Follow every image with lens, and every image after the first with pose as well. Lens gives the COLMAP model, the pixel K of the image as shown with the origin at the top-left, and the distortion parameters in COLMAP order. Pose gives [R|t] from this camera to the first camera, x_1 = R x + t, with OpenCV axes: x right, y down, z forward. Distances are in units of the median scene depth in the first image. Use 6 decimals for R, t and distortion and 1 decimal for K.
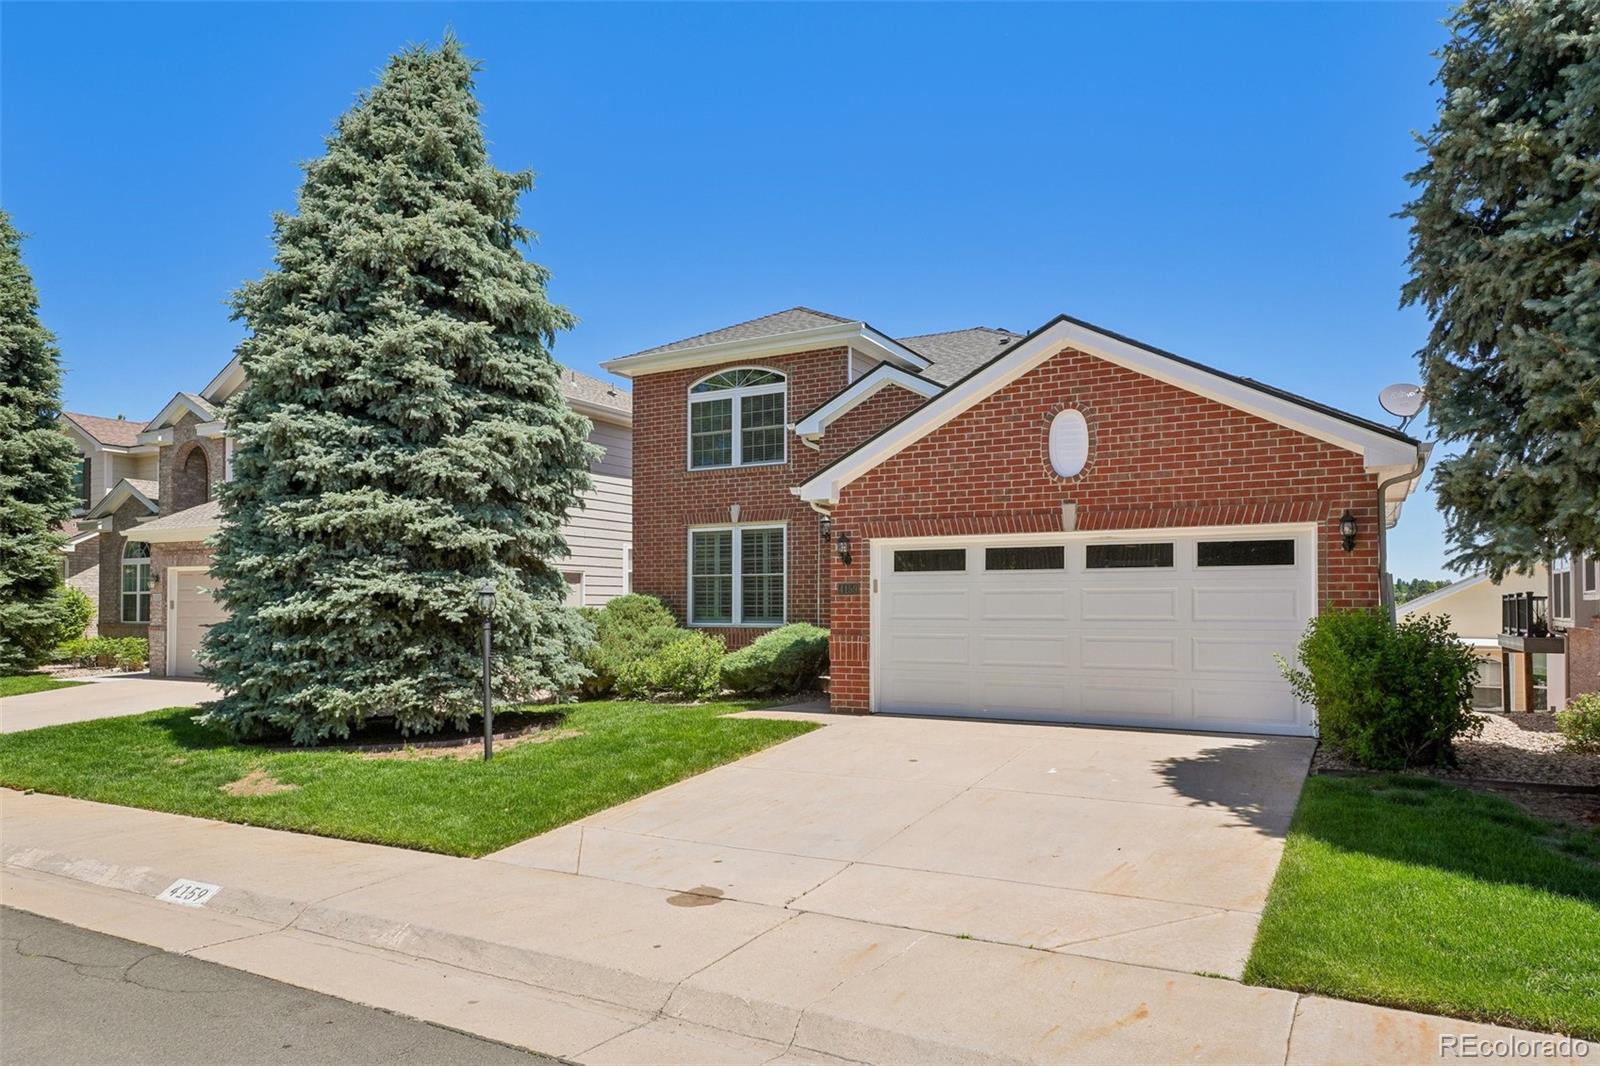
lens RADIAL K [[979.8, 0, 801.2], [0, 979.8, 548.3], [0, 0, 1]] dist [-0.017742, -0.000671]
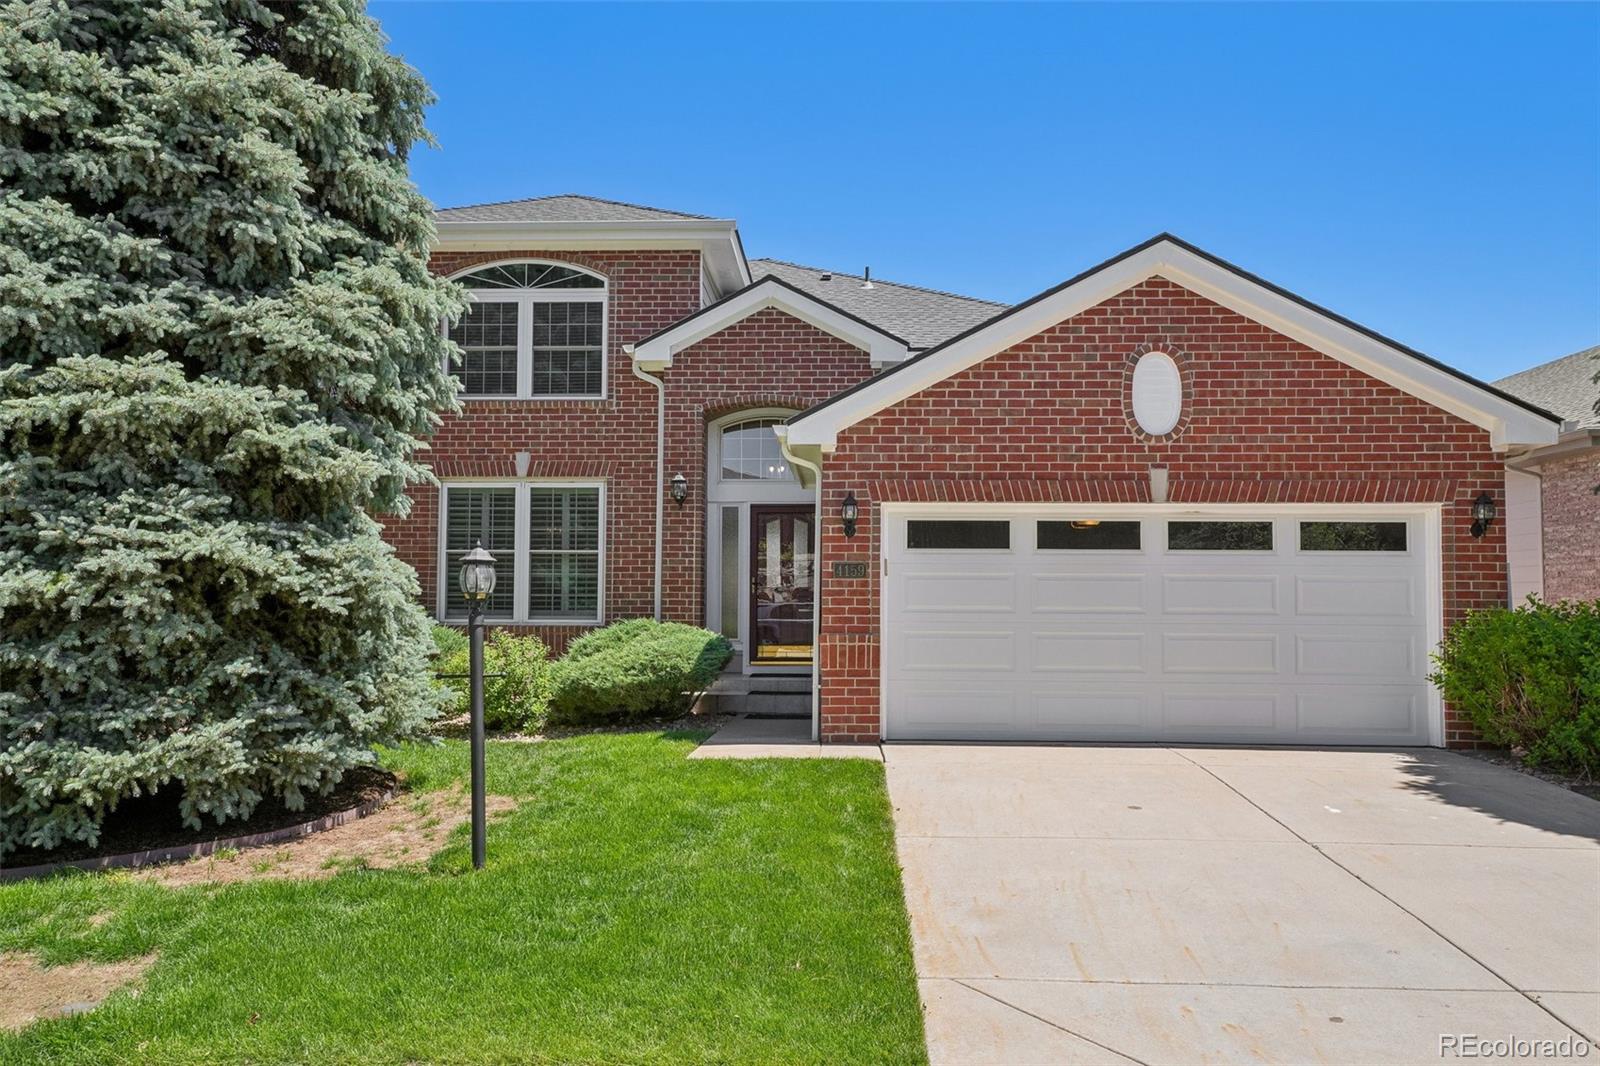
lens RADIAL K [[1107.3, 0, 799.7], [0, 1107.3, 518.8], [0, 0, 1]] dist [0.005799, 0.005118]
pose [[0.894631, 0.040651, 0.444953, -0.388103], [-0.032811, 0.999141, -0.025311, 0.027996], [-0.445600, 0.008045, 0.895196, 0.312021]]
